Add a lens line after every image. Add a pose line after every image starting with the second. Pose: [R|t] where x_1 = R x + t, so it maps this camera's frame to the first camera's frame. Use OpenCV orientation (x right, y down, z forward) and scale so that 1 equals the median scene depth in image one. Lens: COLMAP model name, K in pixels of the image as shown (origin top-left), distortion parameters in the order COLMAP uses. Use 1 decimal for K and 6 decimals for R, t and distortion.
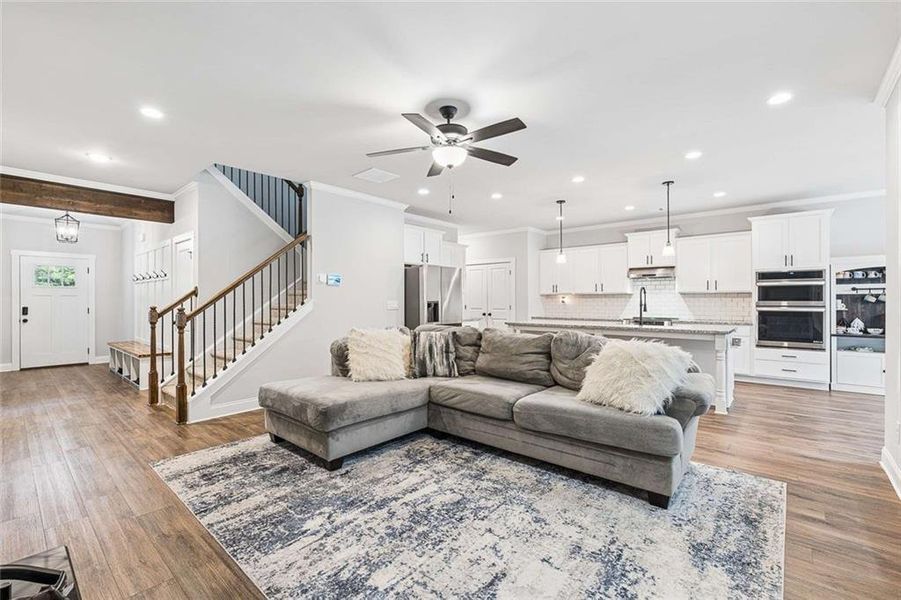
lens RADIAL K [[395.3, 0, 450.3], [0, 395.3, 300.7], [0, 0, 1]] dist [-0.004350, 0.000008]
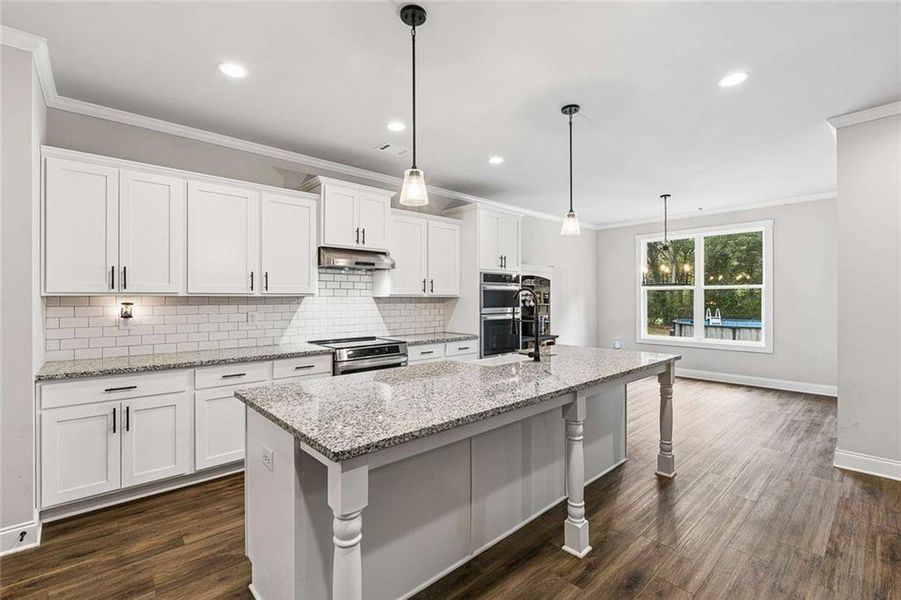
lens RADIAL K [[395.3, 0, 450.3], [0, 395.3, 300.7], [0, 0, 1]] dist [-0.004350, 0.000008]
pose [[0.127090, -0.004072, 0.991883, -0.071070], [0.001059, 0.999992, 0.003969, -0.032326], [-0.991891, 0.000545, 0.127093, 1.768978]]
